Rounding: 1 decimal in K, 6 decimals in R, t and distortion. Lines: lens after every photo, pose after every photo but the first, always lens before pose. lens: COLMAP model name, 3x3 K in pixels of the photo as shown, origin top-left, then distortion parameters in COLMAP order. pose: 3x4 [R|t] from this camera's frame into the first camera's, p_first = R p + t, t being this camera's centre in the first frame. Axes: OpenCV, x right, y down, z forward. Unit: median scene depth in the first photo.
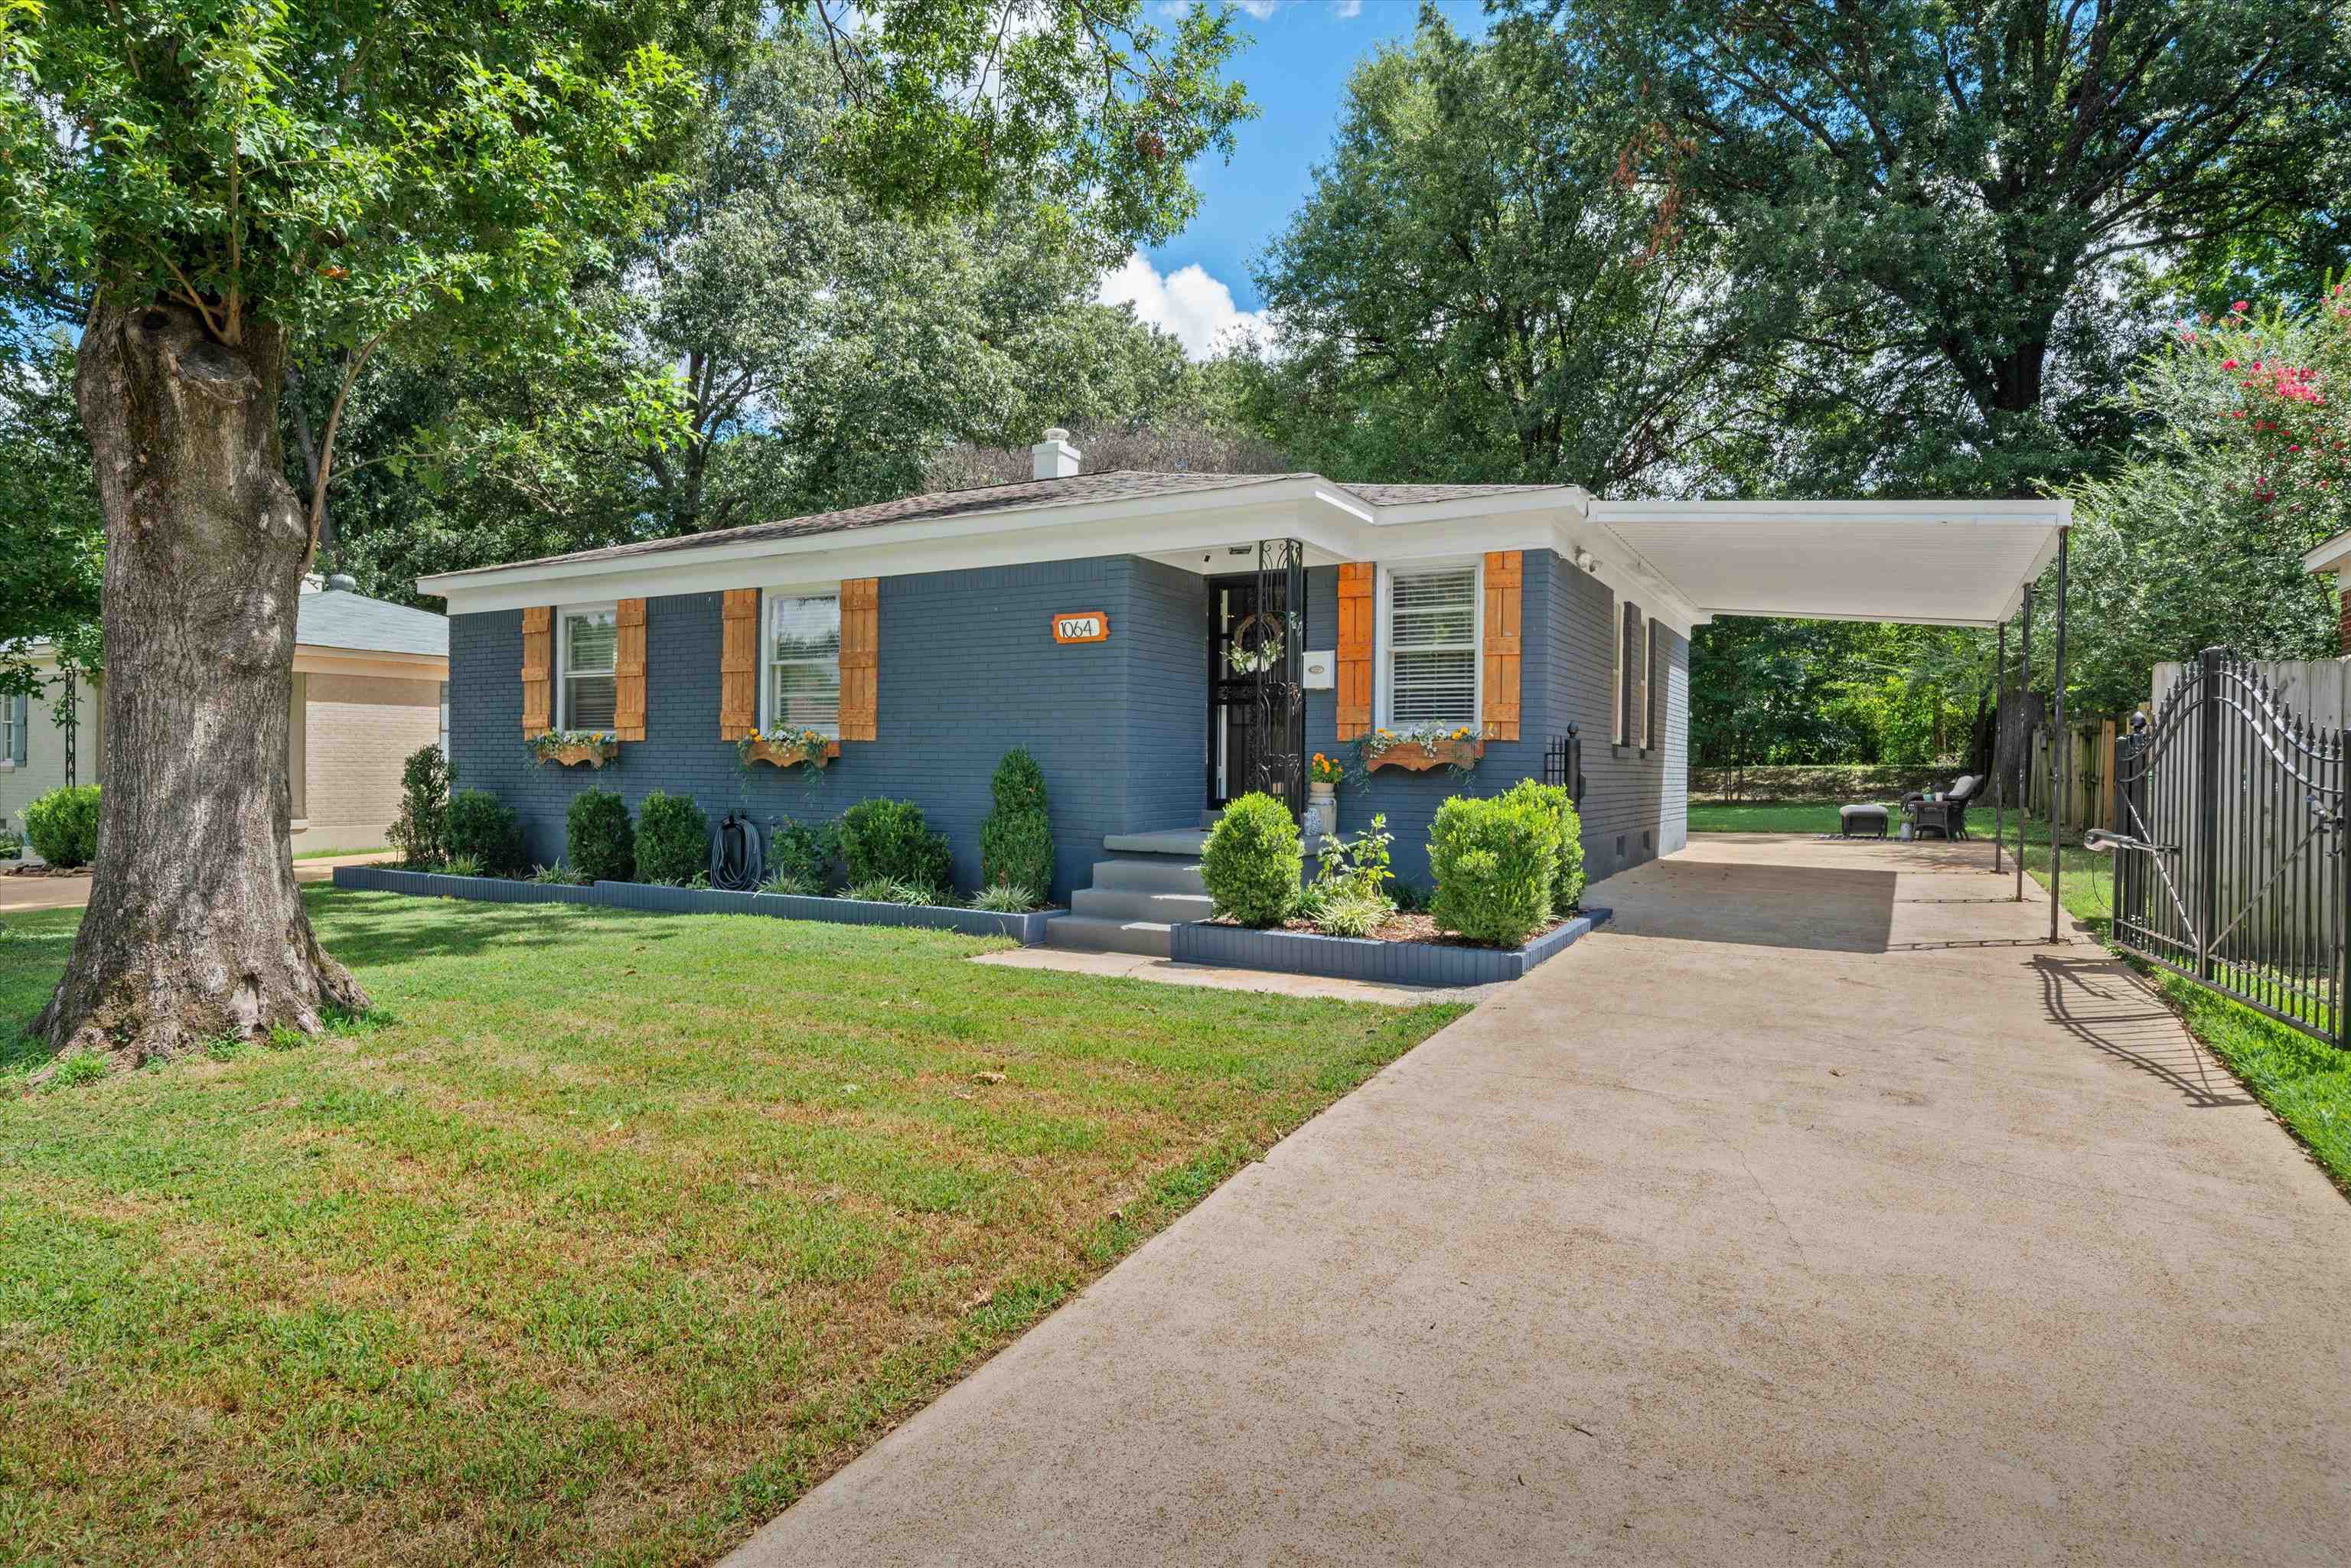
lens RADIAL K [[1071.4, 0, 1177.4], [0, 1071.4, 770.0], [0, 0, 1]] dist [0.002801, -0.000085]
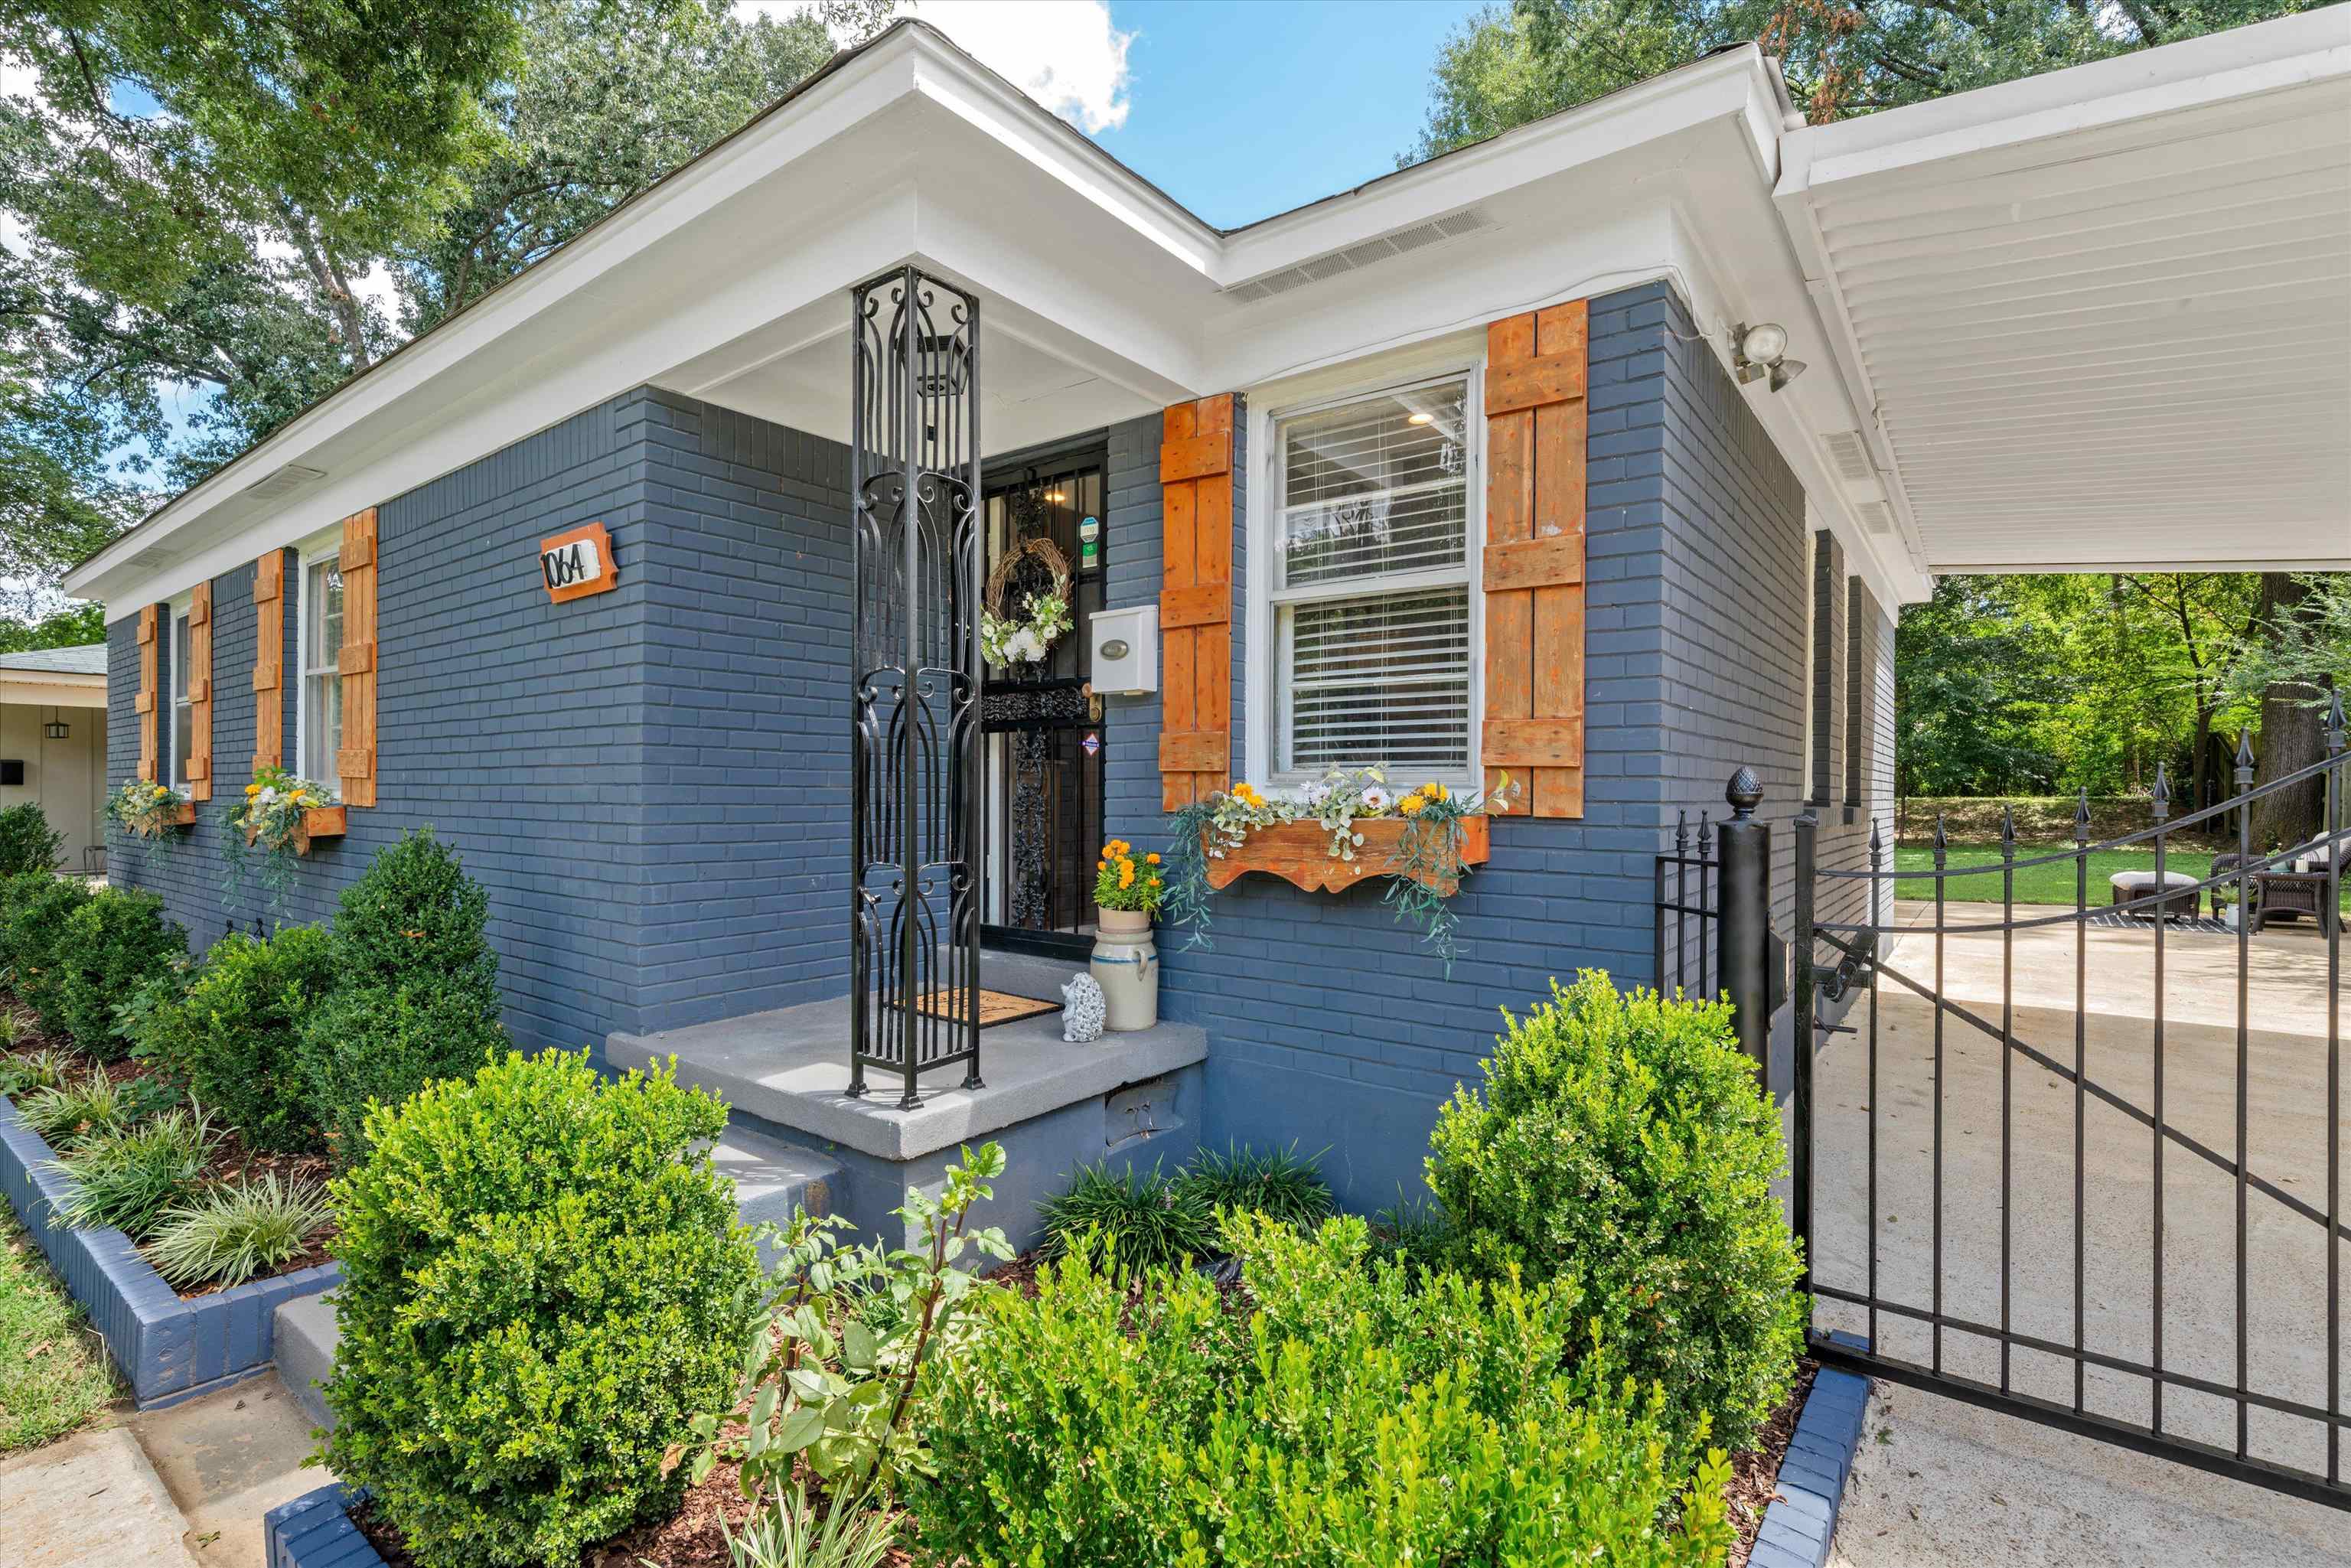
lens RADIAL K [[1071.4, 0, 1175.2], [0, 1071.4, 788.3], [0, 0, 1]] dist [0.002801, -0.000085]
pose [[0.994940, -0.006668, -0.100252, 0.196726], [0.005151, 0.999868, -0.015383, -0.029546], [0.100341, 0.014789, 0.994843, 0.562705]]
